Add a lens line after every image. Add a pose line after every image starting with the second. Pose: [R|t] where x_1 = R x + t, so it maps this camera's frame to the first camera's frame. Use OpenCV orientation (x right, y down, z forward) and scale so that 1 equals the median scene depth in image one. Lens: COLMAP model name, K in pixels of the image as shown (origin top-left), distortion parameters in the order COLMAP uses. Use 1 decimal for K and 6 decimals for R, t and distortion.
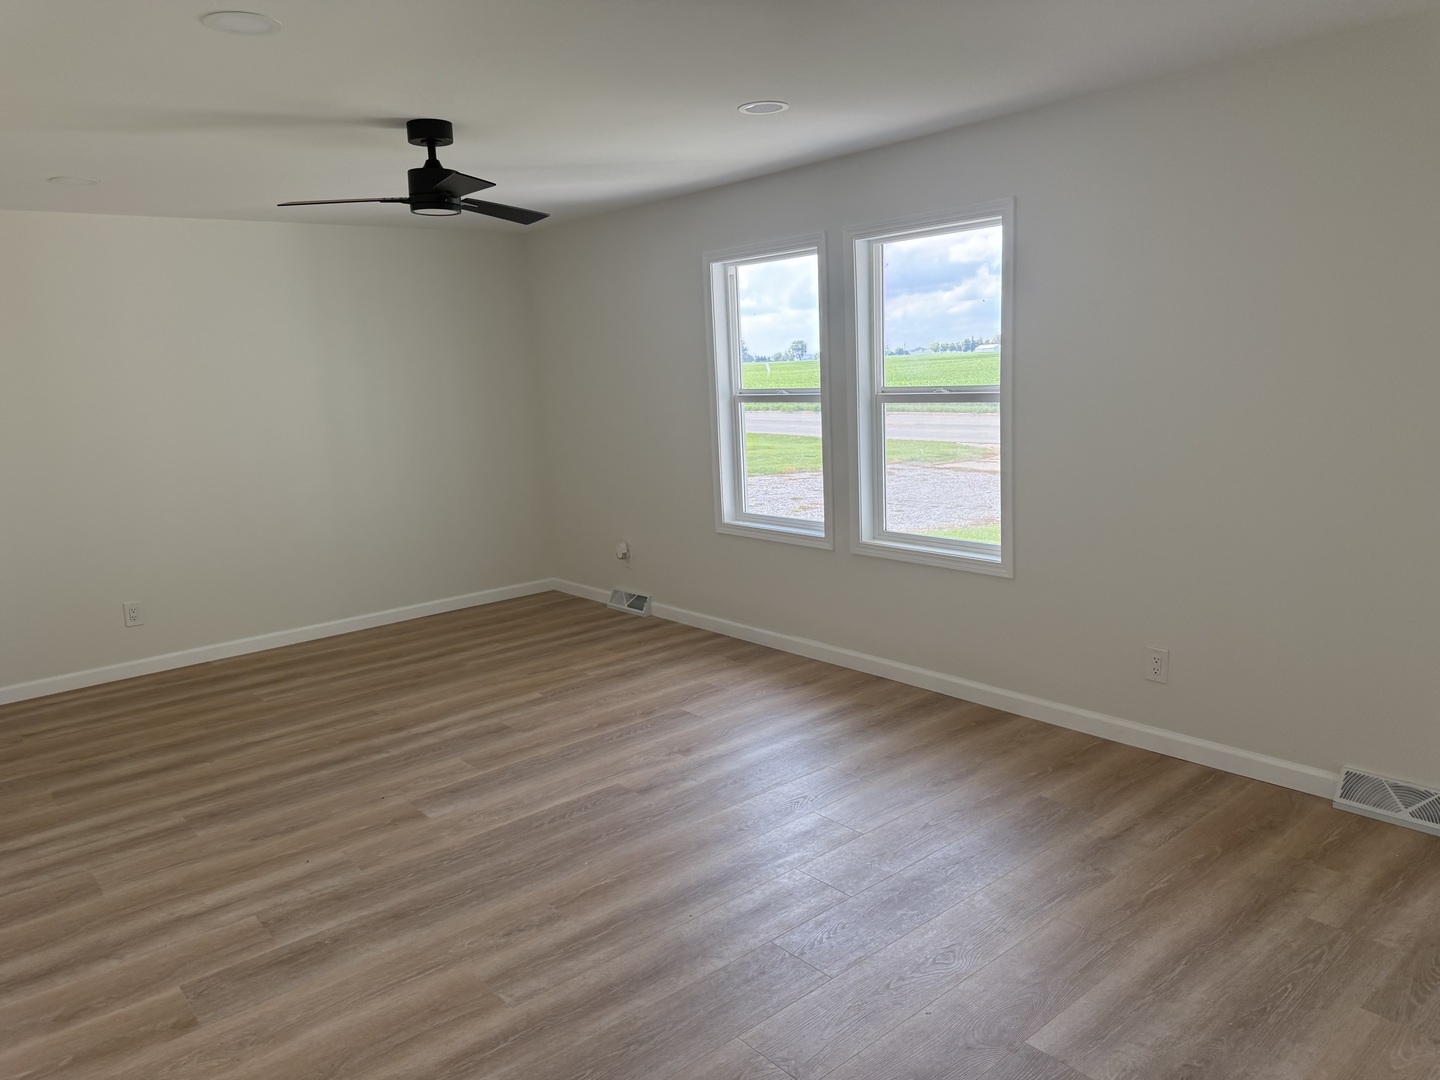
lens RADIAL K [[1021.2, 0, 720.0], [0, 1021.2, 540.0], [0, 0, 1]] dist [0.073778, -0.059361]
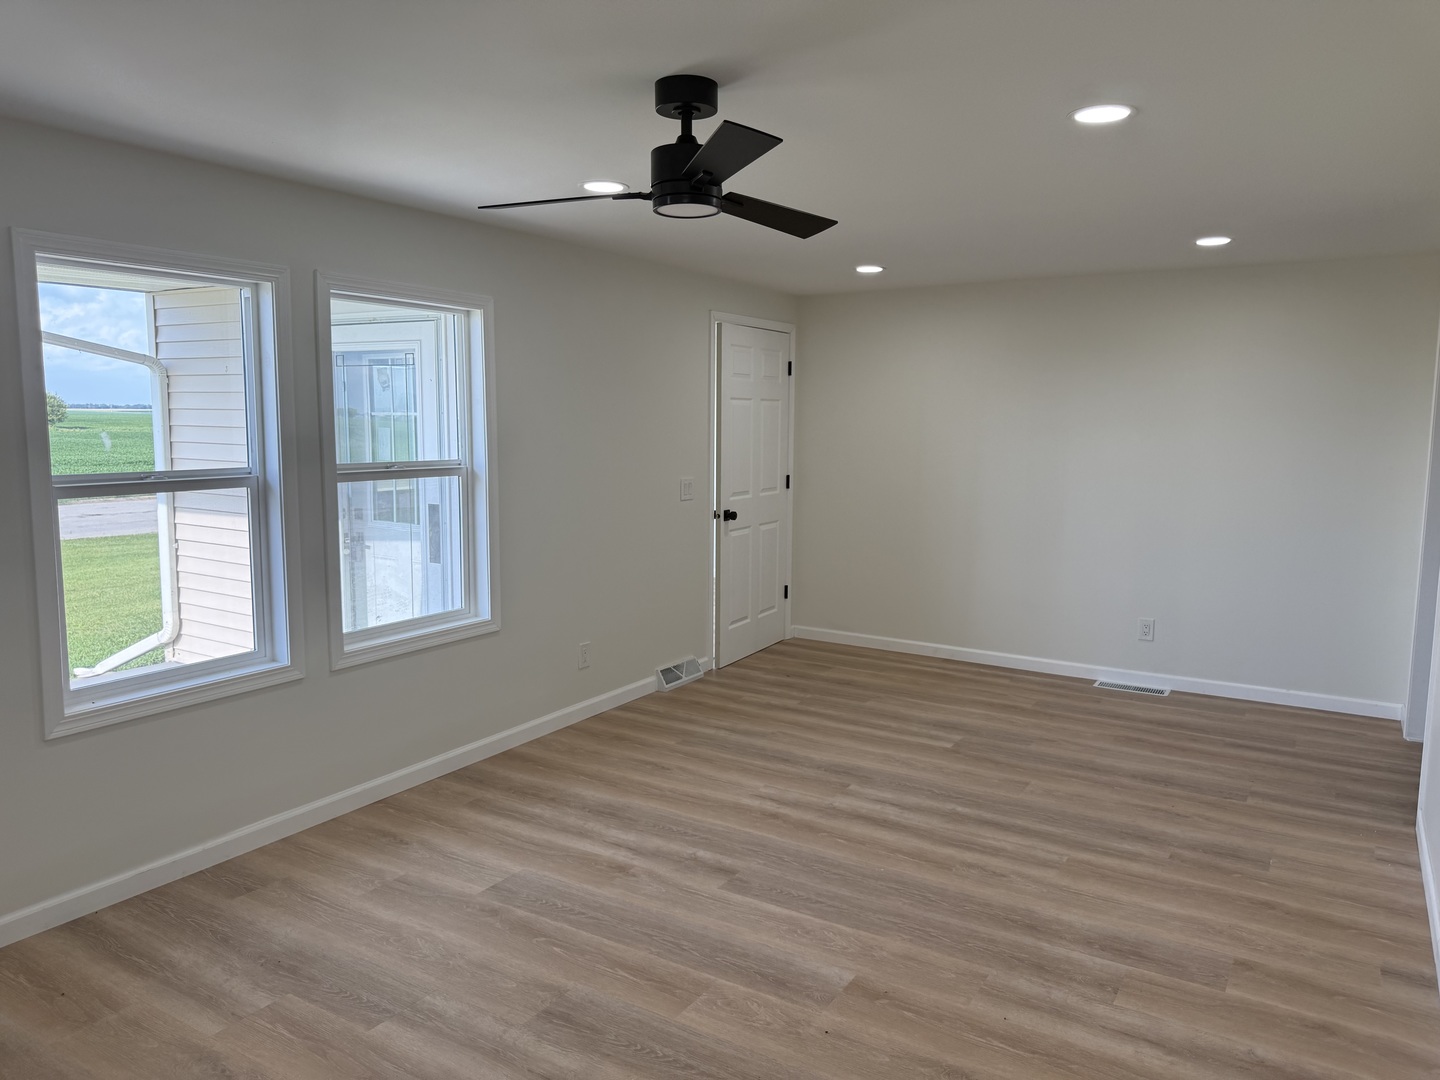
lens RADIAL K [[1021.2, 0, 720.0], [0, 1021.2, 540.0], [0, 0, 1]] dist [0.073778, -0.059361]
pose [[-0.313457, -0.071346, 0.946919, -0.935092], [0.171536, 0.976515, 0.130359, -0.181986], [-0.933981, 0.203292, -0.293857, 1.189660]]
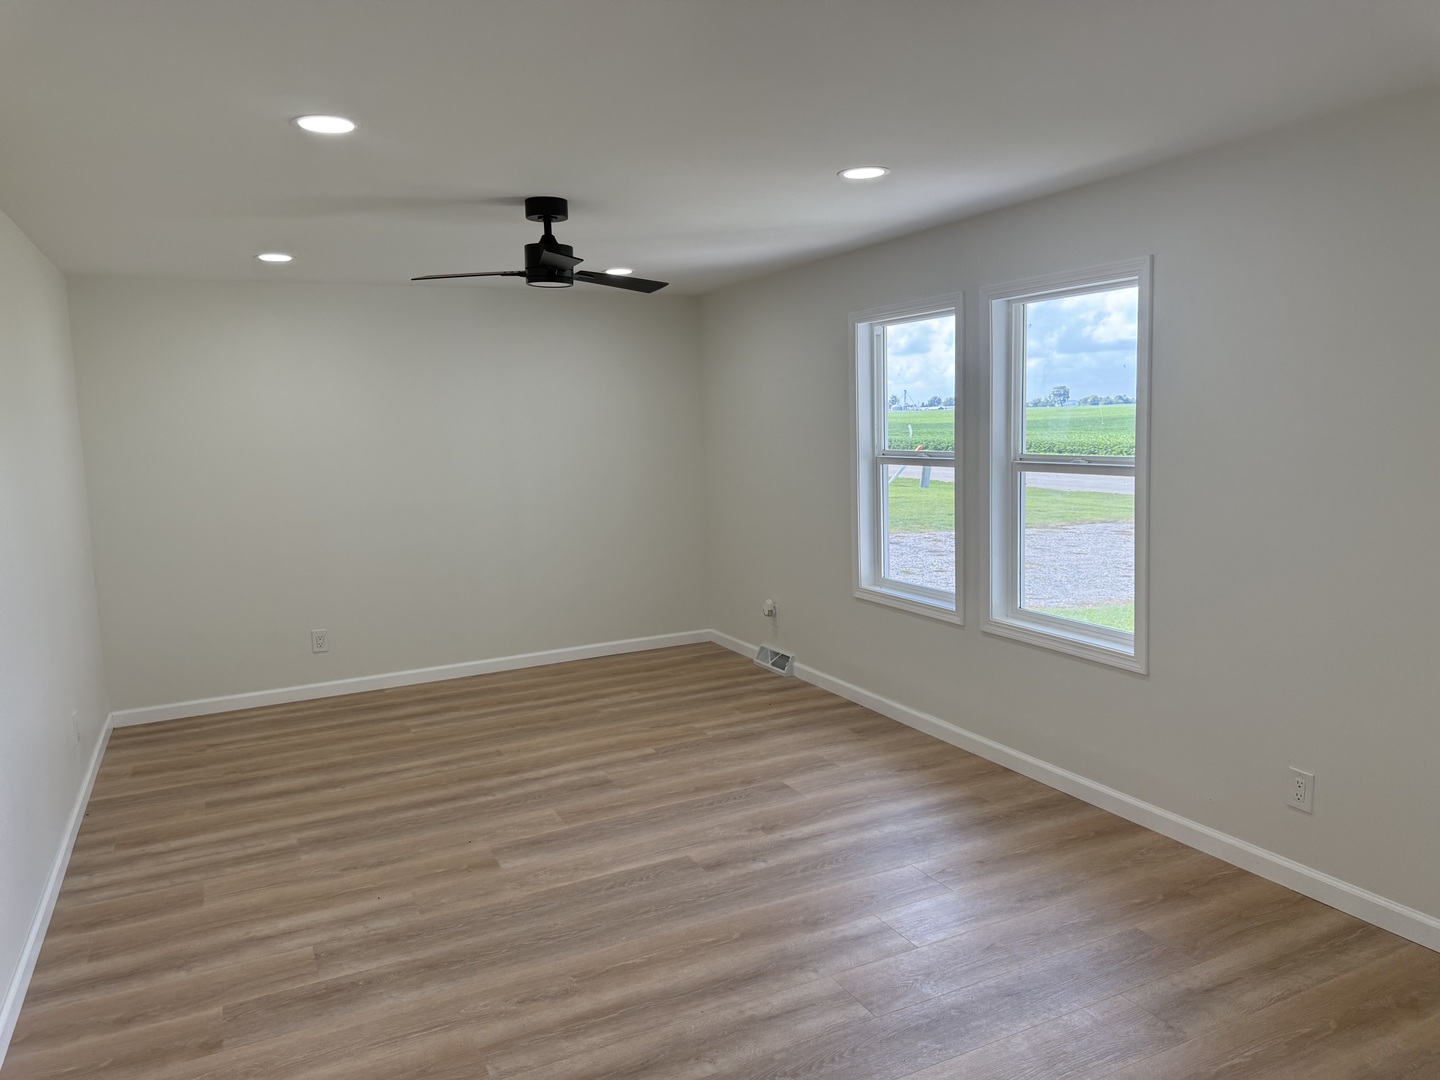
lens RADIAL K [[1029.0, 0, 720.8], [0, 1029.0, 532.2], [0, 0, 1]] dist [0.071754, -0.066845]
pose [[0.971161, 0.044308, -0.234273, 0.146228], [-0.055775, 0.997536, -0.042548, -0.029124], [0.231810, 0.054387, 0.971239, 0.030482]]
